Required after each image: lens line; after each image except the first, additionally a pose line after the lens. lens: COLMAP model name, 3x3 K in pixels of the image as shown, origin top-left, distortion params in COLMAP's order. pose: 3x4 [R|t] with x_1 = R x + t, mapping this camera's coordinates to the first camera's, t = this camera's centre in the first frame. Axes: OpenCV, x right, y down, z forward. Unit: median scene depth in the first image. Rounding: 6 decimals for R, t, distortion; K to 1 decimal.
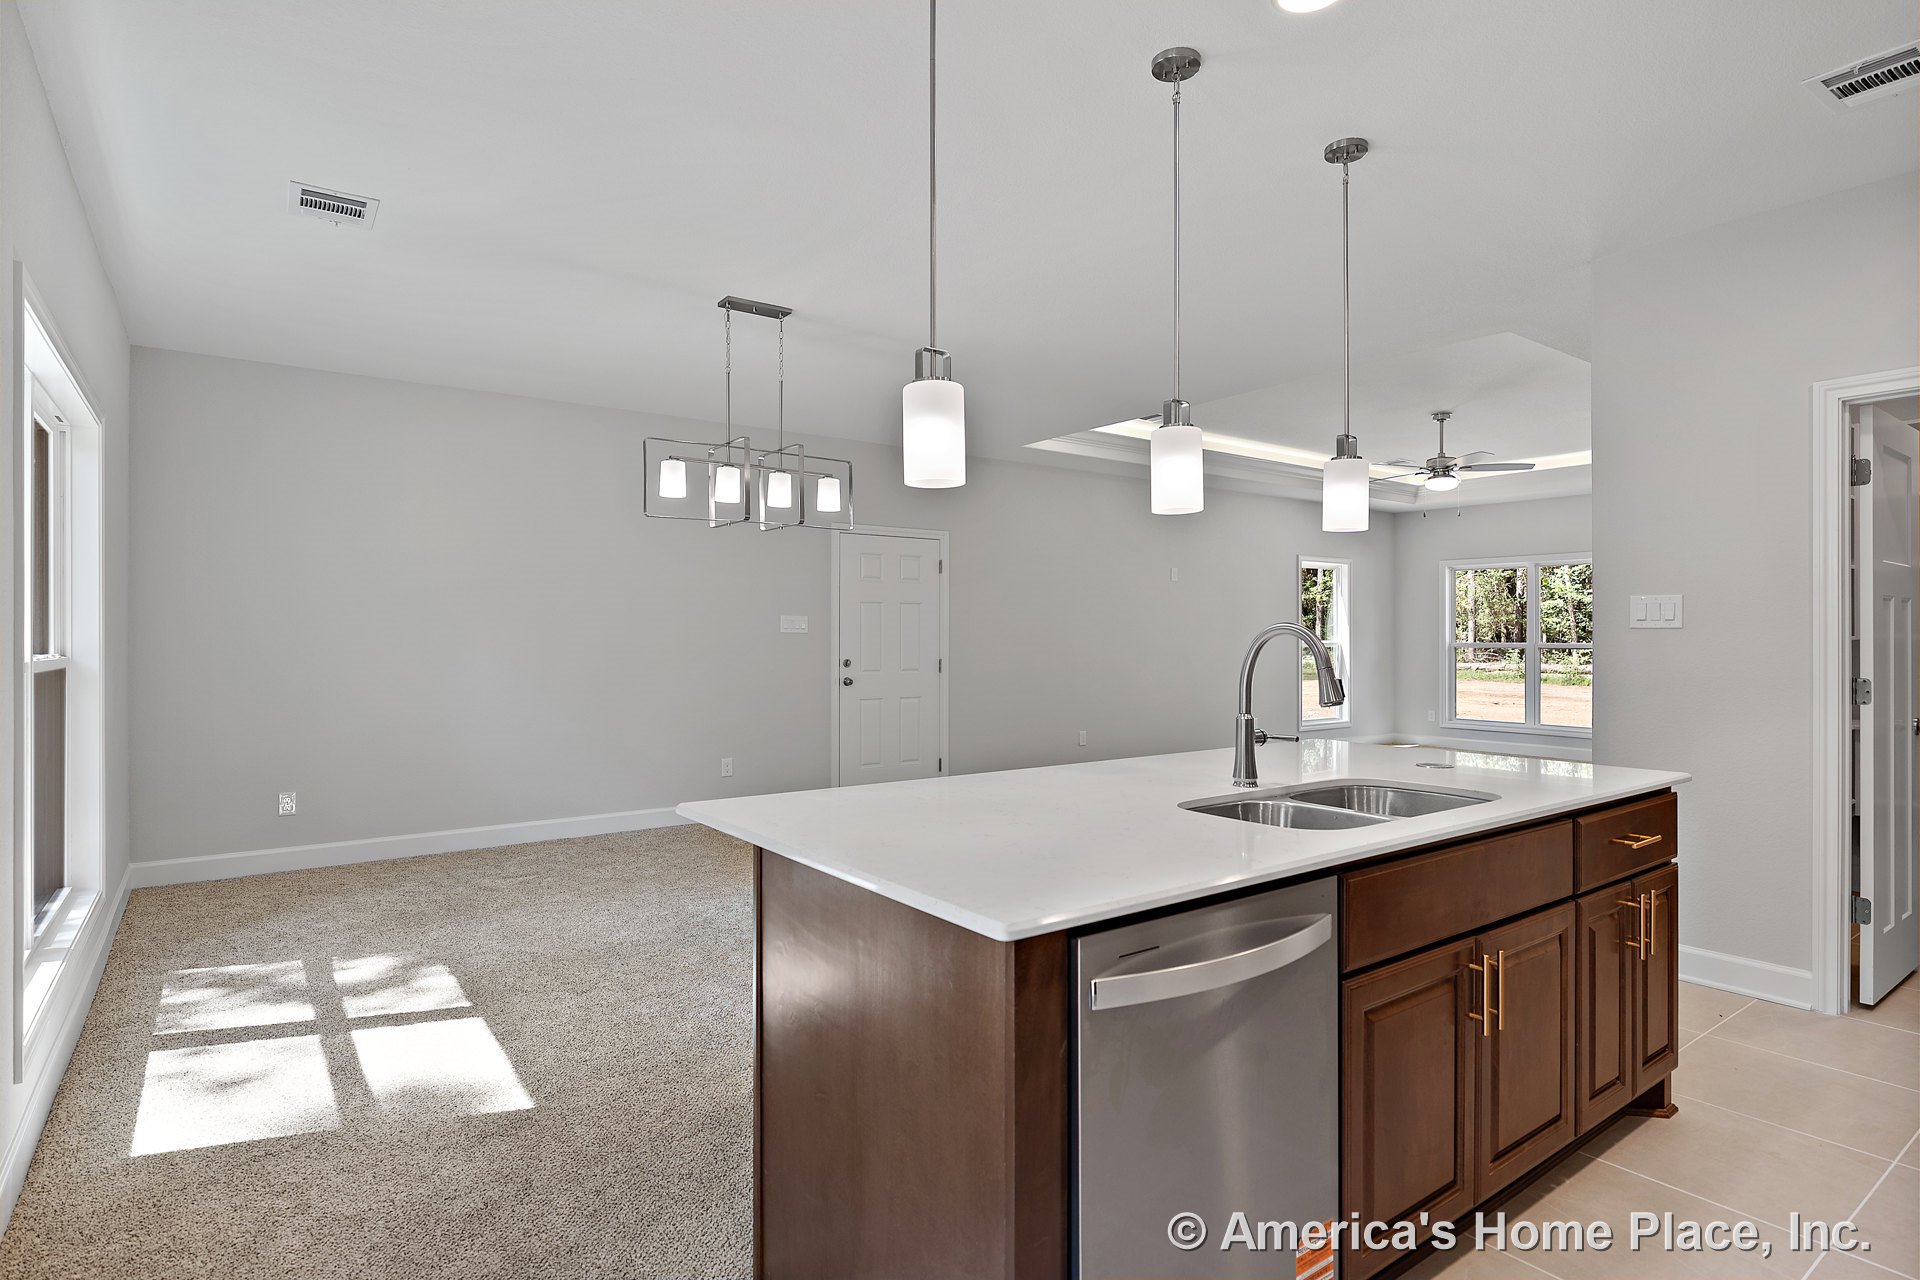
lens RADIAL K [[998.8, 0, 958.8], [0, 998.8, 632.7], [0, 0, 1]] dist [-0.004541, -0.000491]
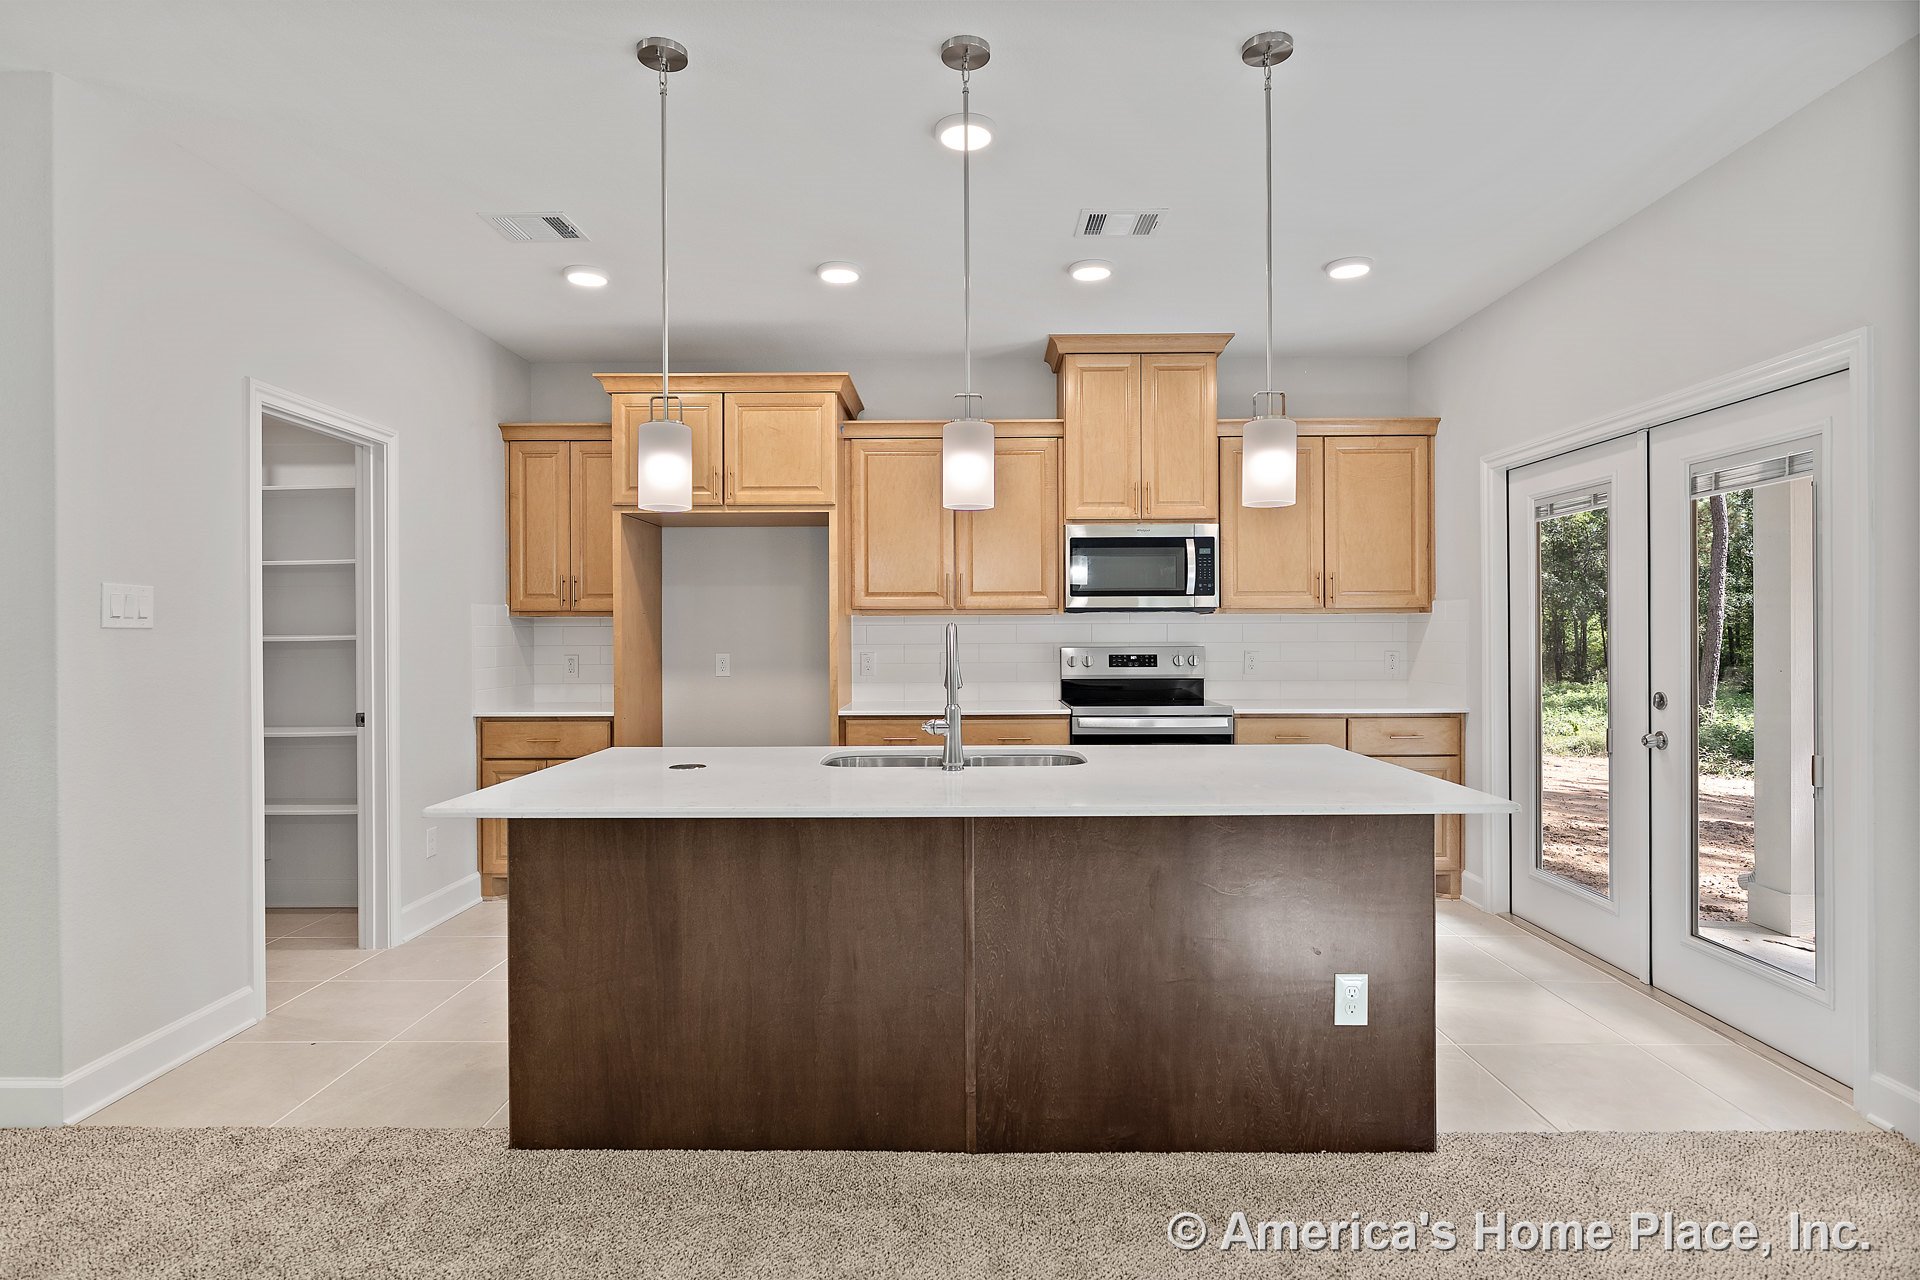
lens RADIAL K [[998.8, 0, 958.8], [0, 998.8, 632.7], [0, 0, 1]] dist [-0.004541, -0.000491]
pose [[-0.801272, 0.005852, 0.598271, -0.116944], [0.004265, 0.999983, -0.004068, 0.002154], [-0.598285, -0.000708, -0.801283, 0.580240]]
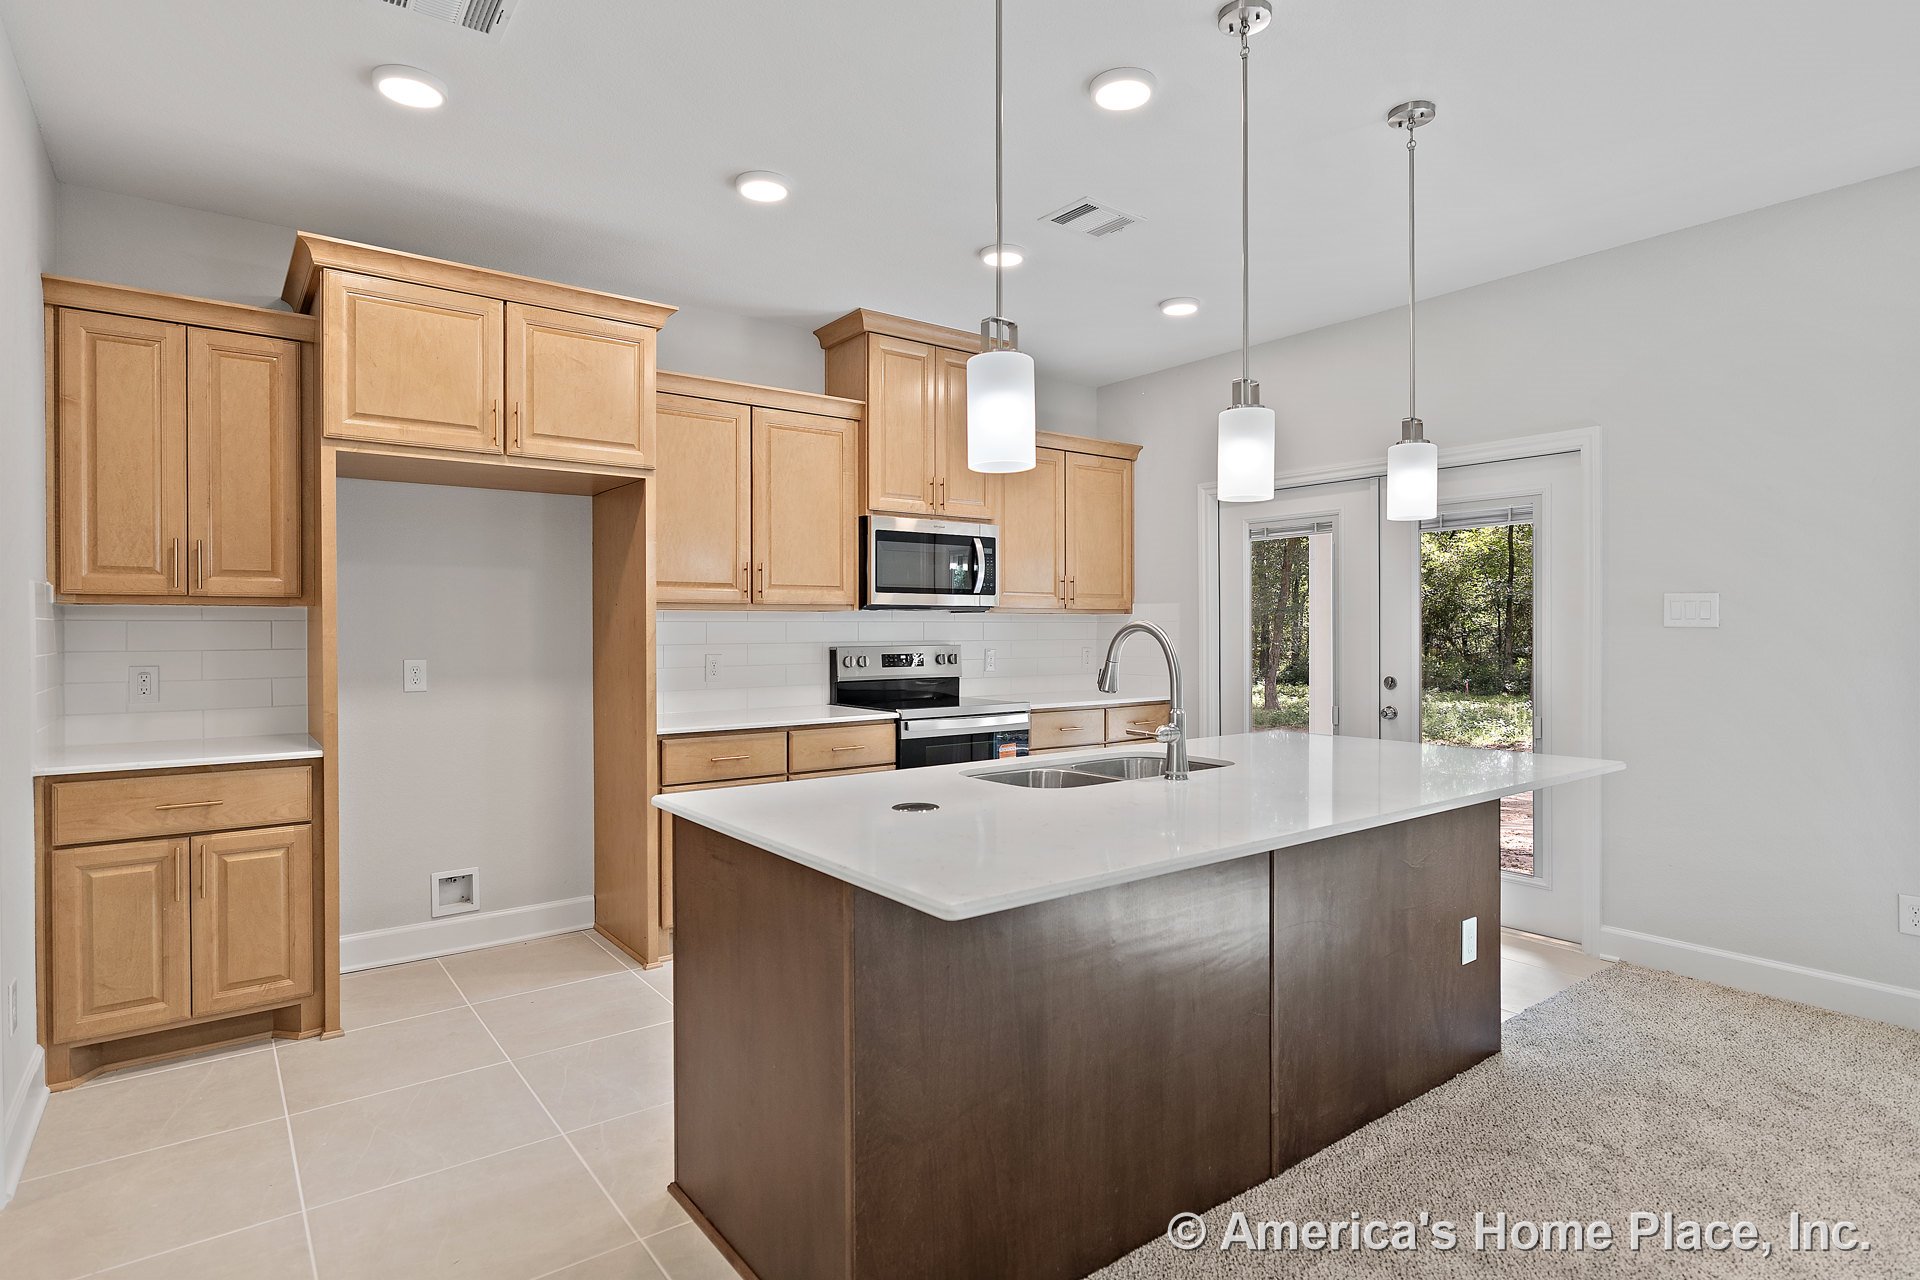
lens RADIAL K [[998.8, 0, 958.8], [0, 998.8, 632.7], [0, 0, 1]] dist [-0.004541, -0.000491]
pose [[-0.999866, 0.005461, -0.015452, 0.162207], [0.005468, 0.999985, -0.000392, 0.001232], [0.015449, -0.000477, -0.999881, 0.622752]]
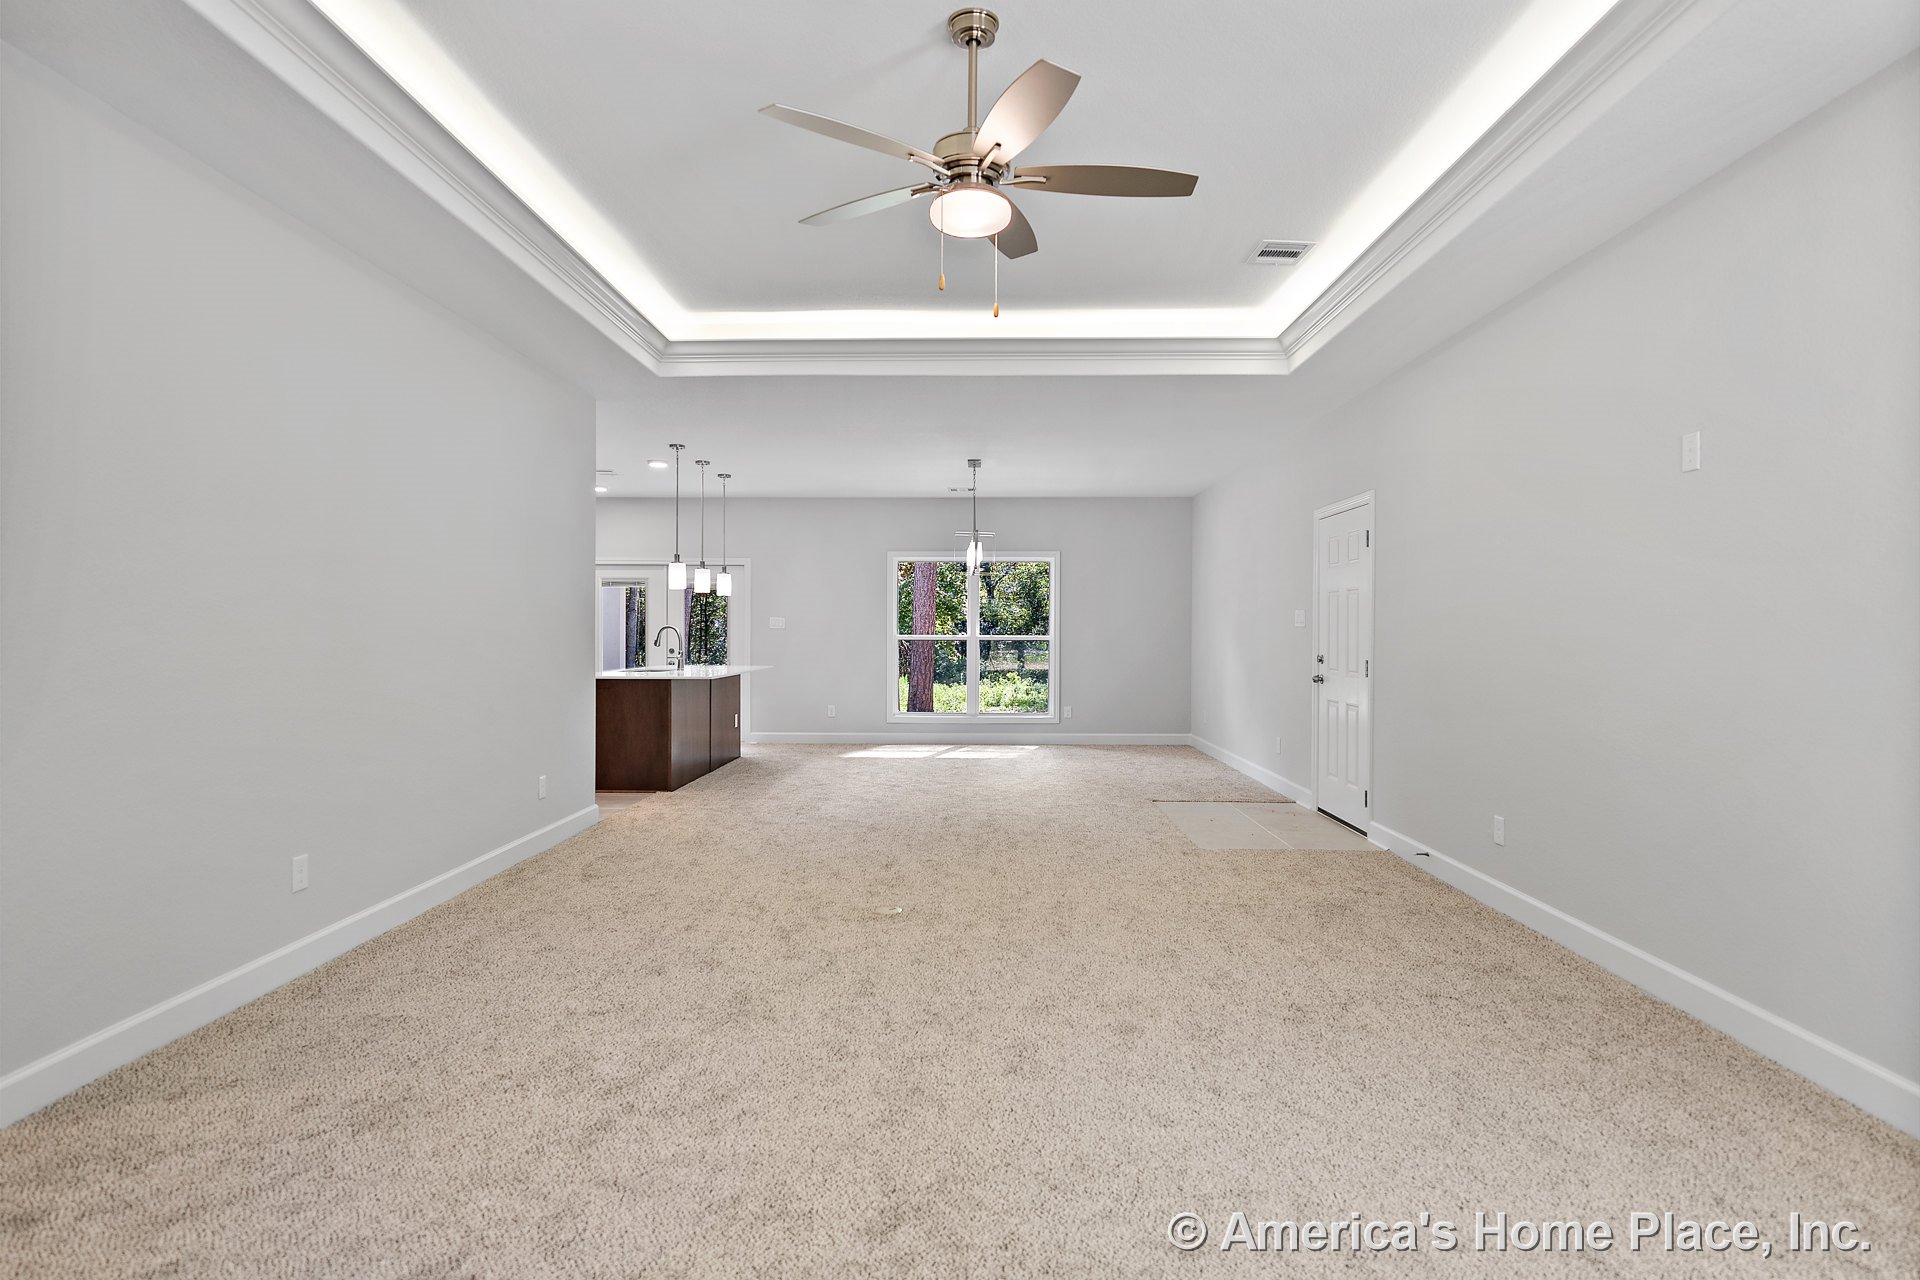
lens RADIAL K [[1001.2, 0, 957.3], [0, 1001.2, 636.4], [0, 0, 1]] dist [-0.004582, -0.000732]
pose [[-0.604758, 0.004745, -0.796395, 0.792563], [0.001238, 0.999987, 0.005017, 0.004759], [0.796408, 0.002048, -0.604756, 1.230930]]
